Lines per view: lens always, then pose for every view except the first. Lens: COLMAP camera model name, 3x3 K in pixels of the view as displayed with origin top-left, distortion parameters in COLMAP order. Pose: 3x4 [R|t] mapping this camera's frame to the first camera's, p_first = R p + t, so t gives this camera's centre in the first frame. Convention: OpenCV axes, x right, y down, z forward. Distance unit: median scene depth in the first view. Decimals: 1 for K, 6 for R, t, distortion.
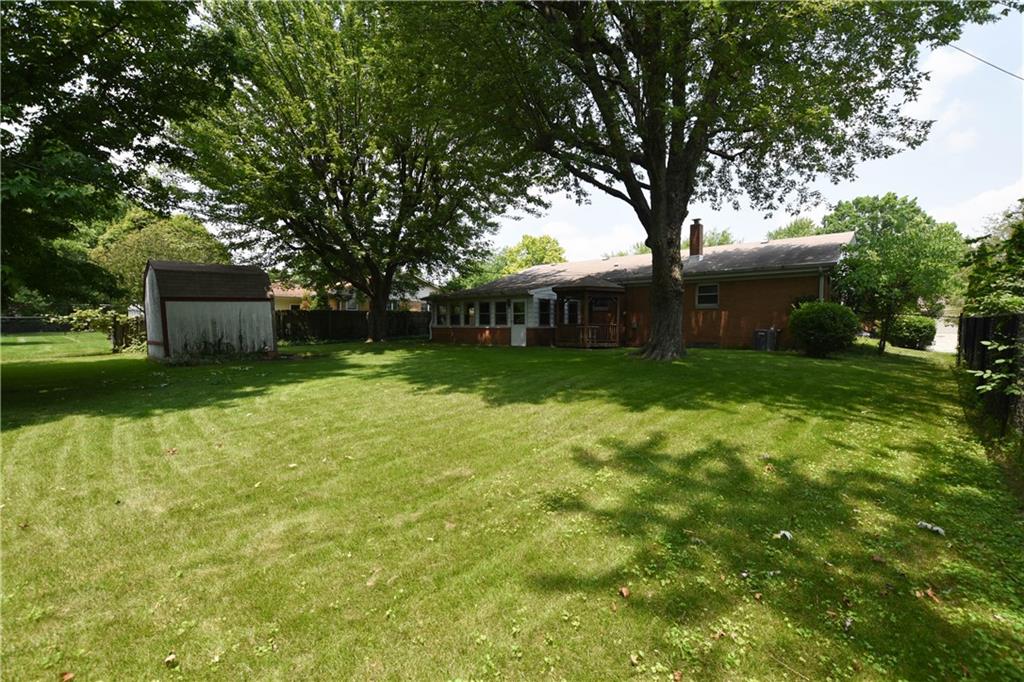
lens RADIAL K [[449.6, 0, 514.6], [0, 449.6, 347.8], [0, 0, 1]] dist [-0.027352, 0.000820]
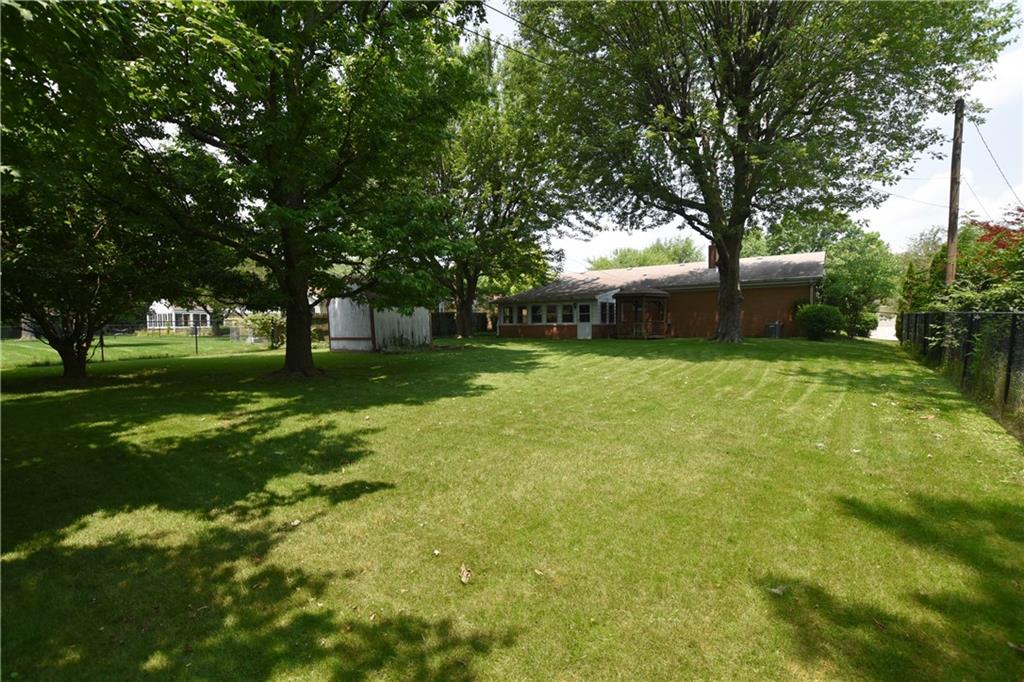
lens RADIAL K [[449.6, 0, 514.6], [0, 449.6, 347.8], [0, 0, 1]] dist [-0.027352, 0.000820]
pose [[0.994052, -0.018874, 0.107259, -0.329818], [0.018762, 0.999822, 0.002057, 0.015345], [-0.107279, -0.000033, 0.994229, -0.258687]]
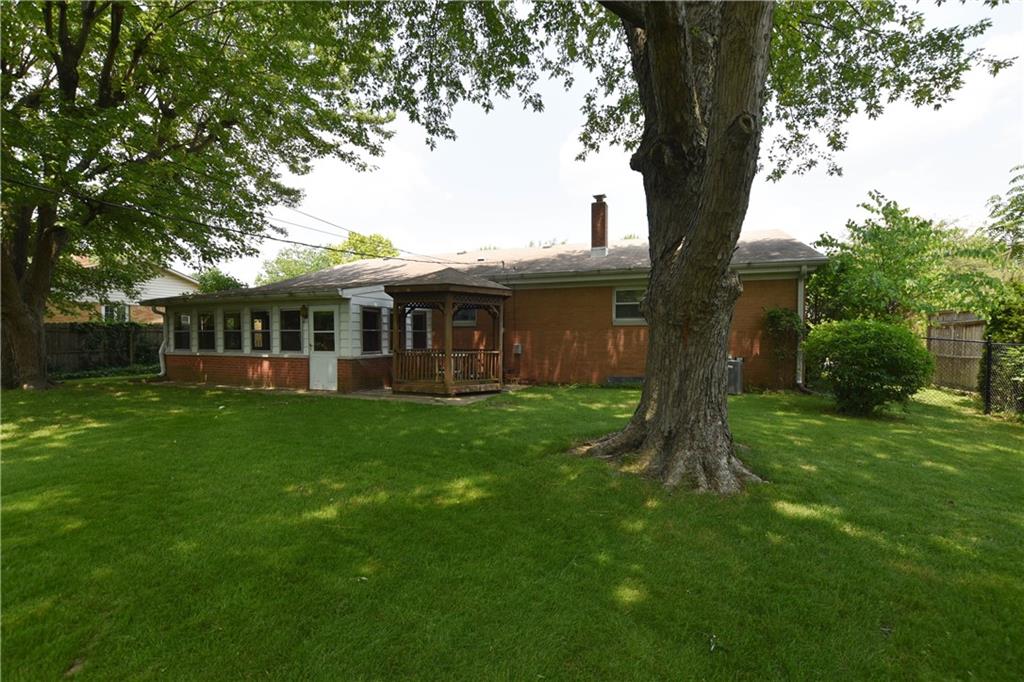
lens RADIAL K [[483.0, 0, 513.2], [0, 483.0, 331.6], [0, 0, 1]] dist [-0.011251, 0.000174]
pose [[0.941912, 0.000331, 0.335858, 0.029631], [0.019841, 0.998198, -0.056625, -0.037660], [-0.335272, 0.060000, 0.940209, 0.355789]]
